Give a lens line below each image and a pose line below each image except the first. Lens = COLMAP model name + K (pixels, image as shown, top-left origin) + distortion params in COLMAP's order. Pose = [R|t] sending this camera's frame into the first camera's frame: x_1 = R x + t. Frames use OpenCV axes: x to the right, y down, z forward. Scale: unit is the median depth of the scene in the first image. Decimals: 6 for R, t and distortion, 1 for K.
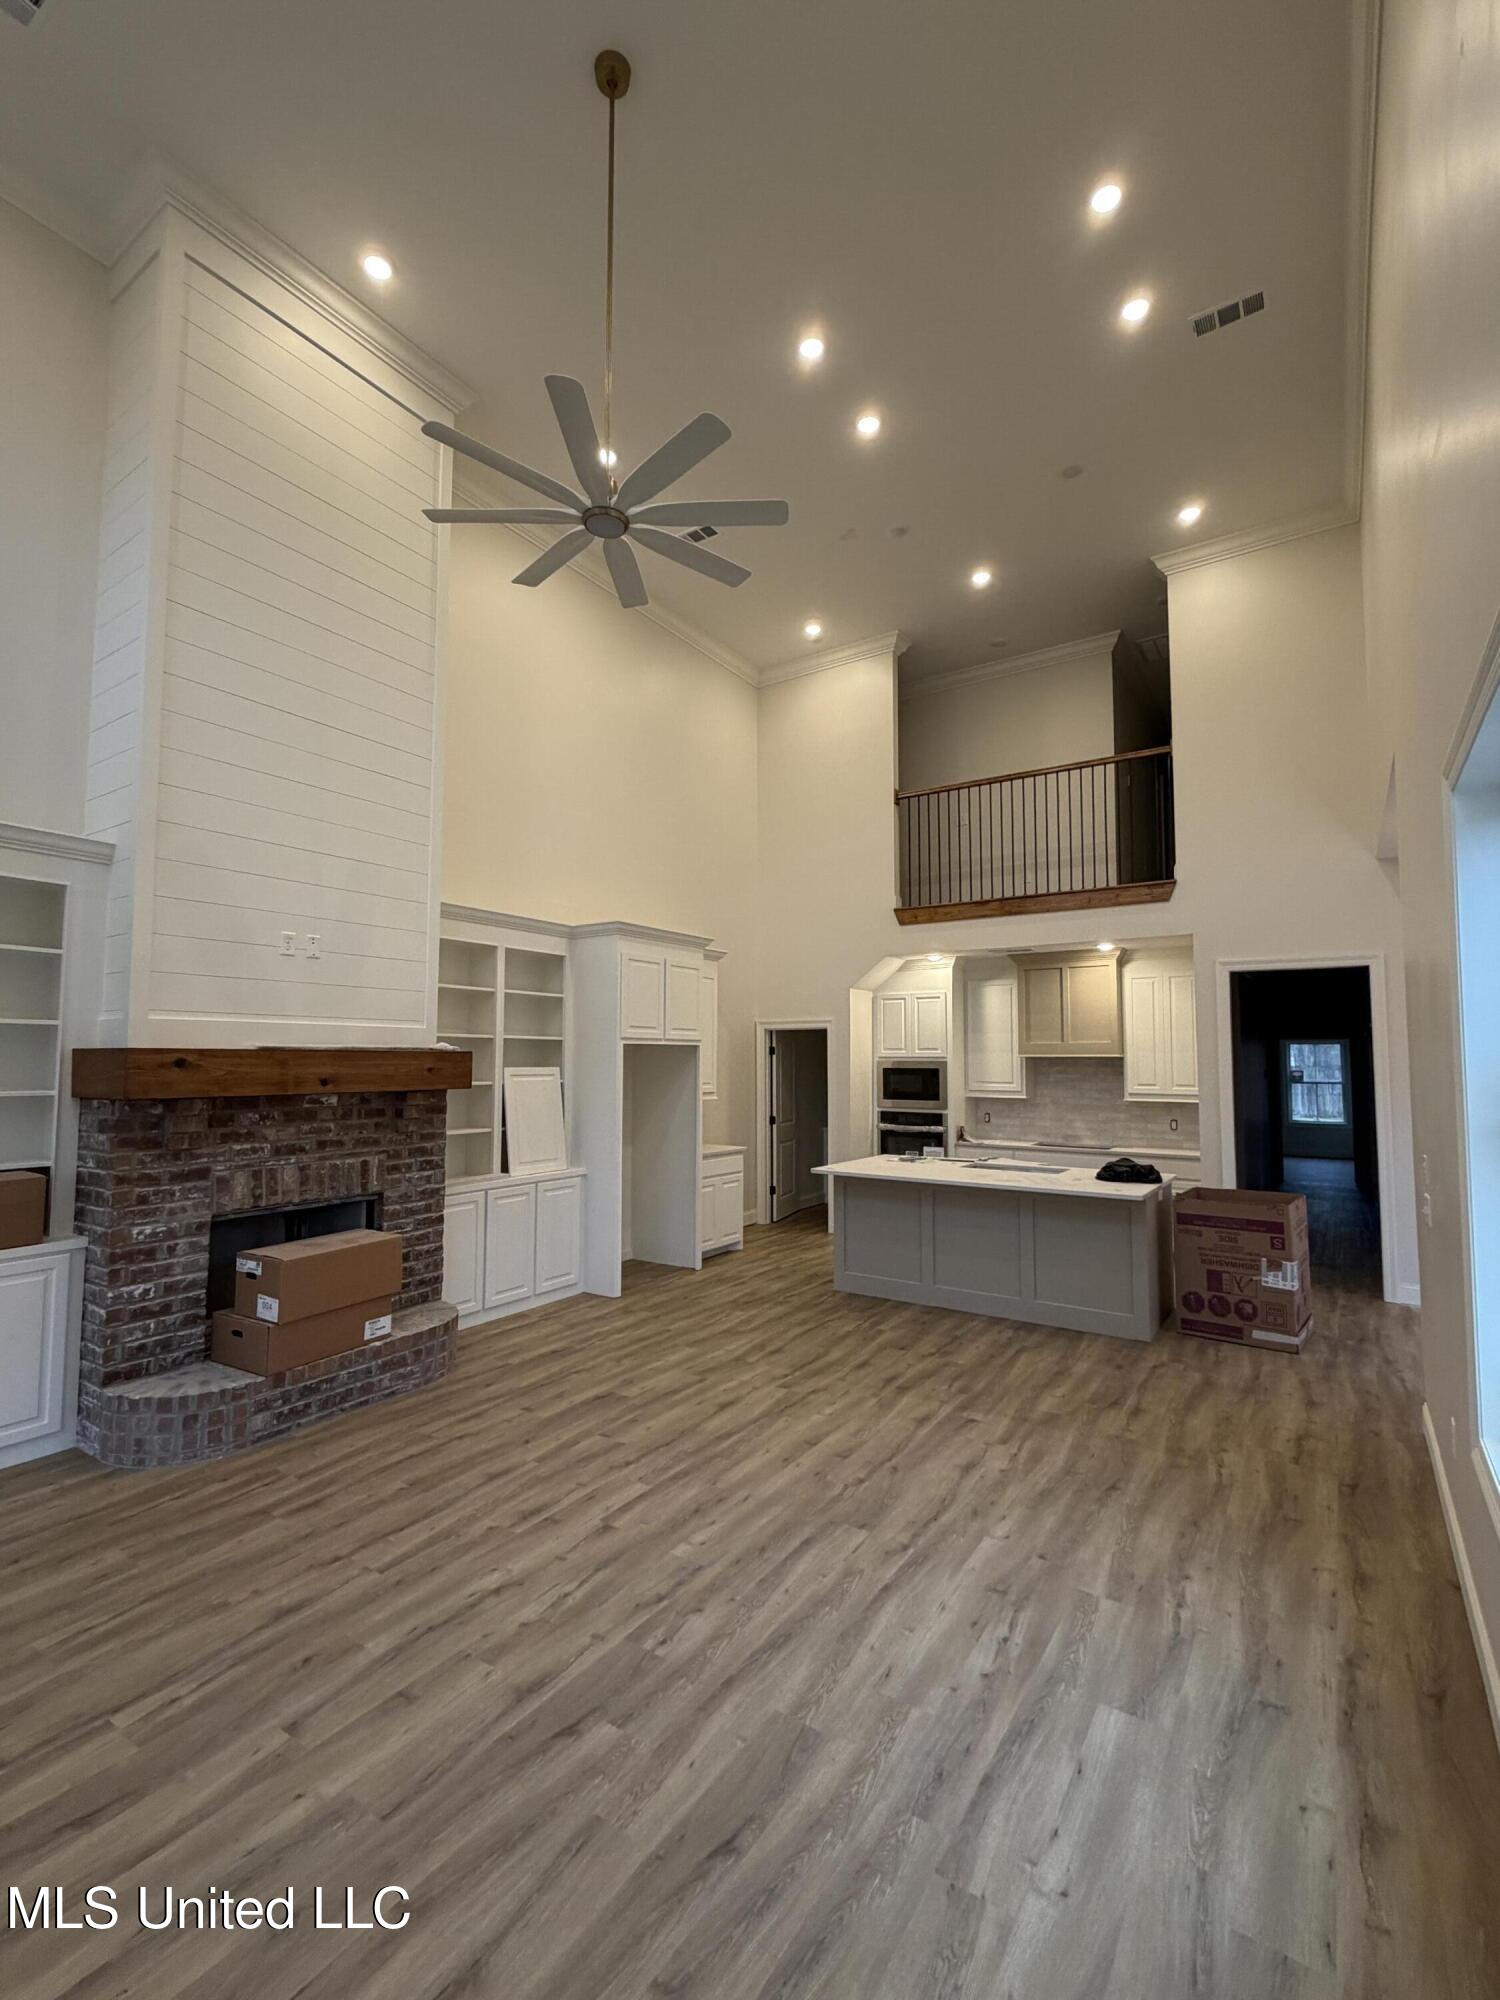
lens RADIAL K [[877.2, 0, 755.3], [0, 877.2, 1003.5], [0, 0, 1]] dist [-0.002404, 0.000388]
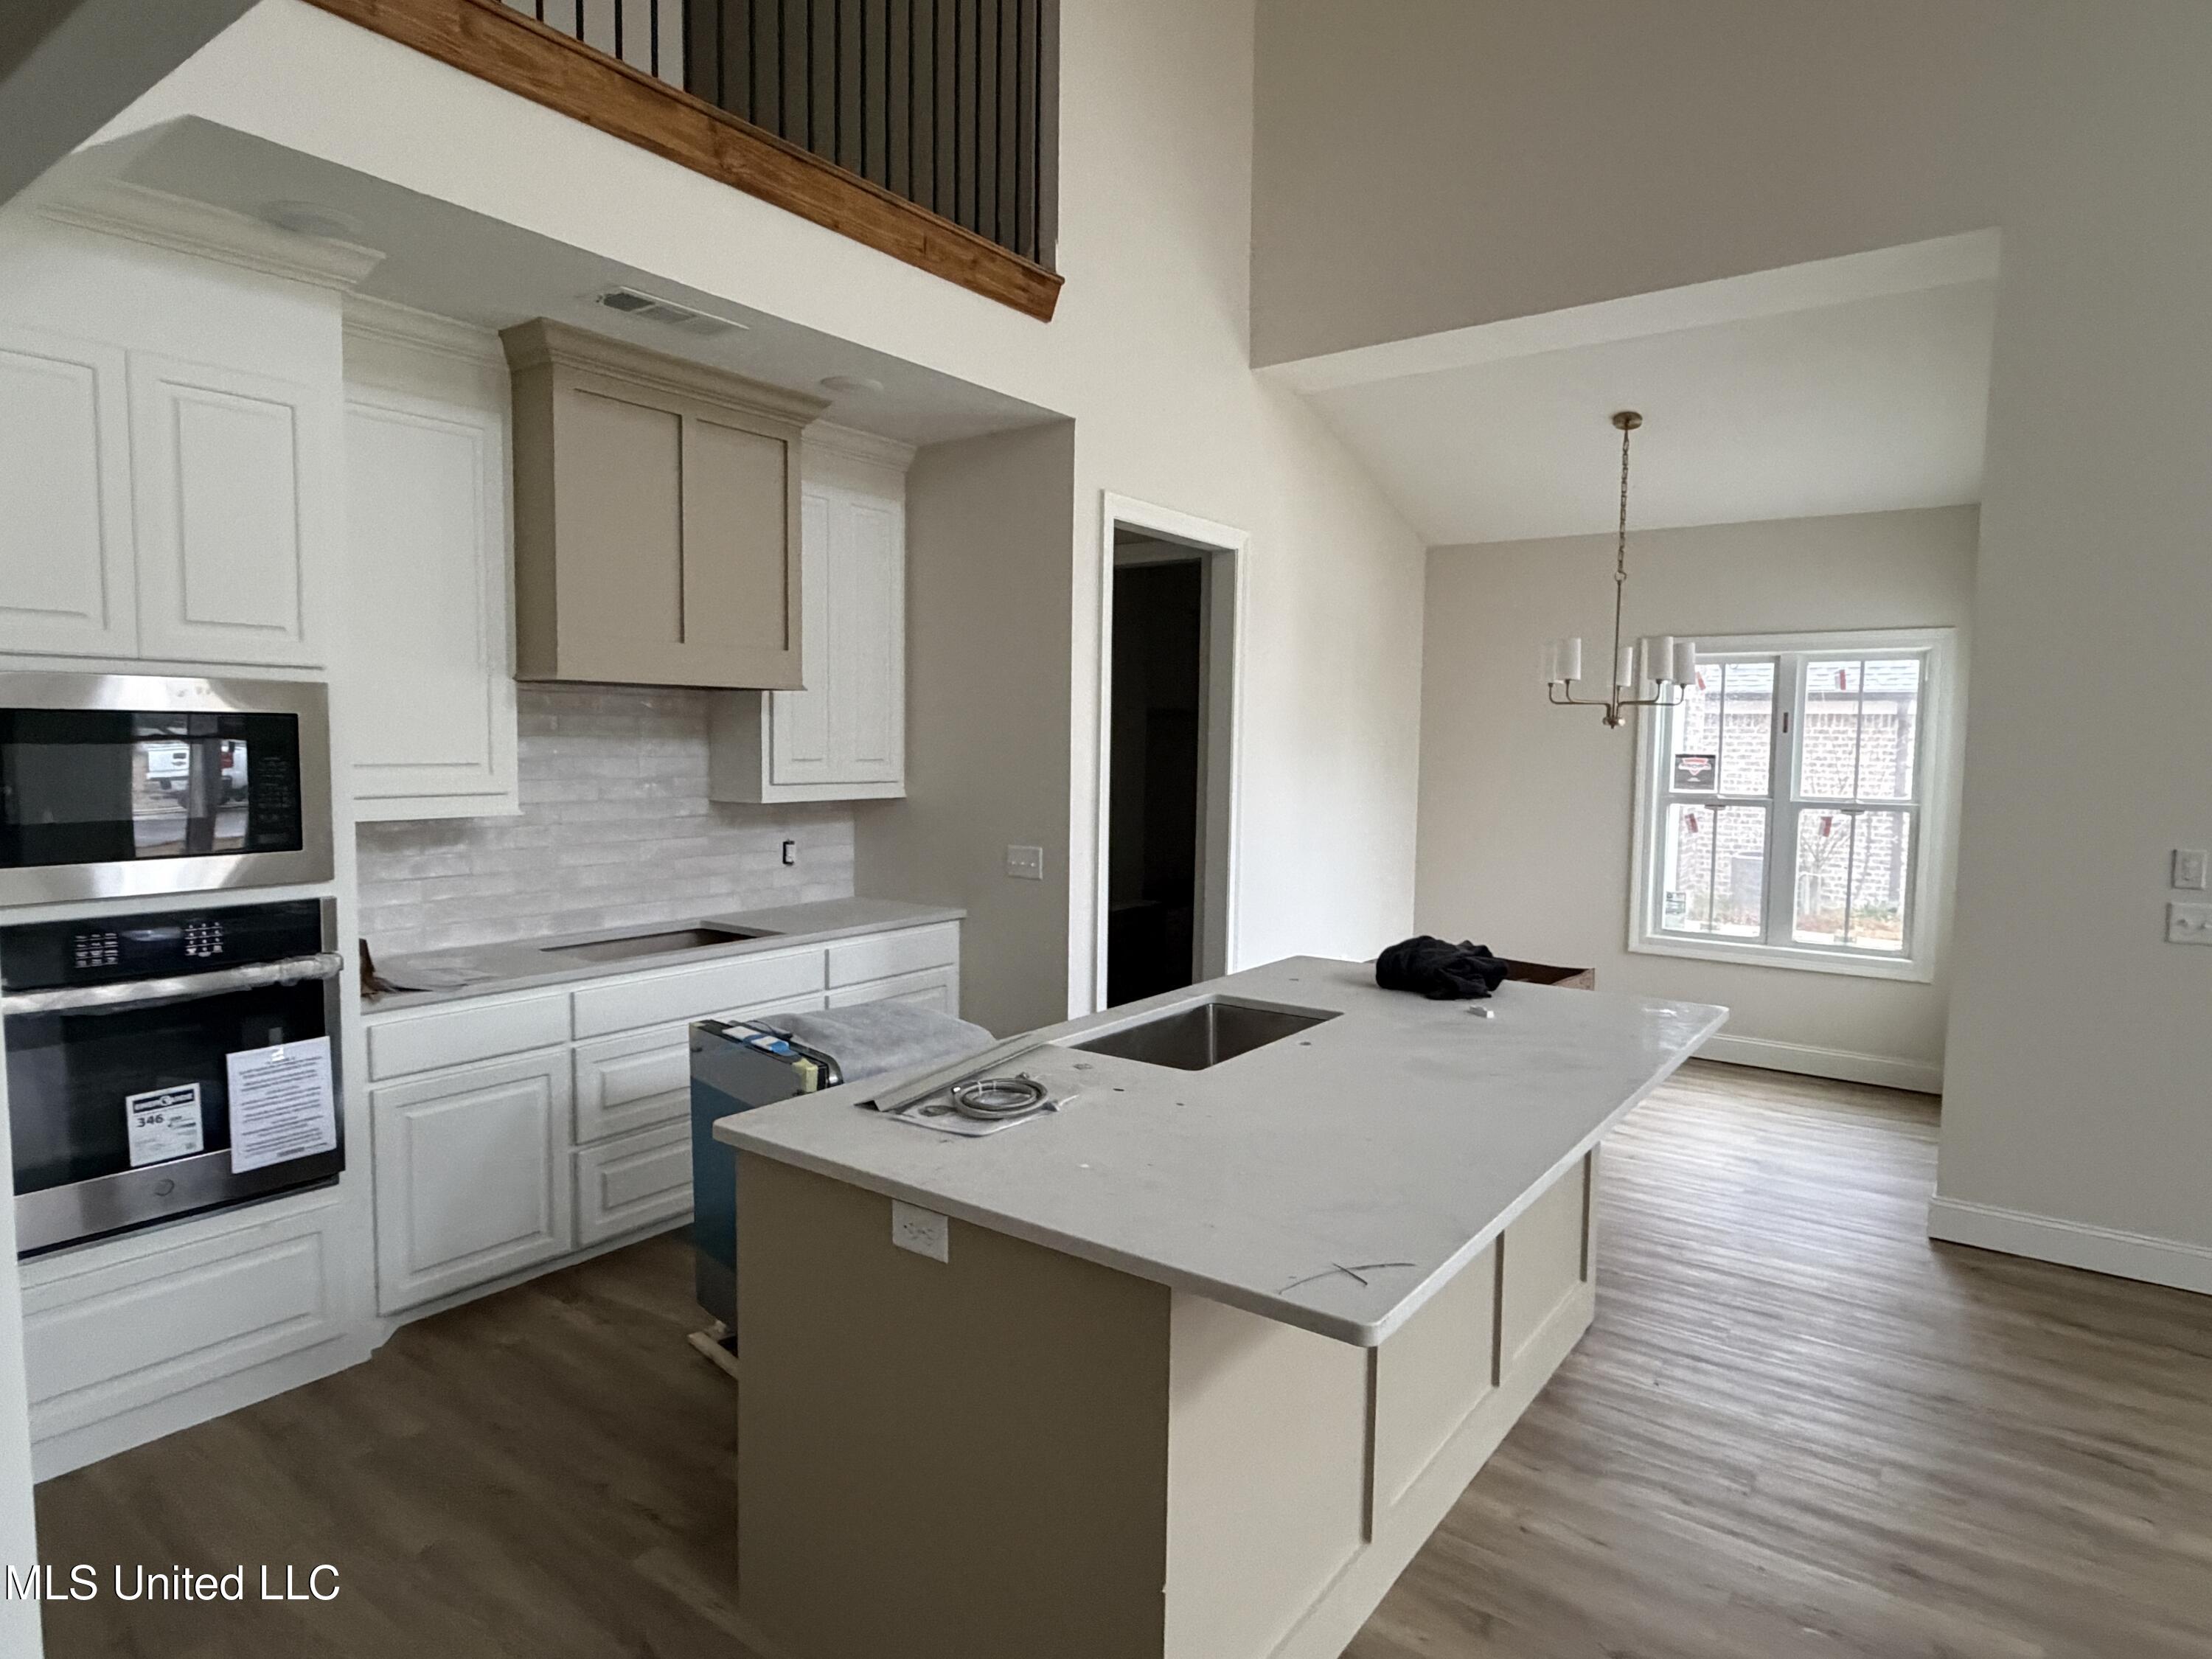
lens RADIAL K [[1255.4, 0, 1106.4], [0, 1255.4, 822.1], [0, 0, 1]] dist [0.000395, 0.000538]
pose [[0.044369, -0.074463, 0.996236, -0.433956], [-0.079013, 0.993833, 0.077802, 0.216441], [-0.995886, -0.082168, 0.038212, 2.794091]]
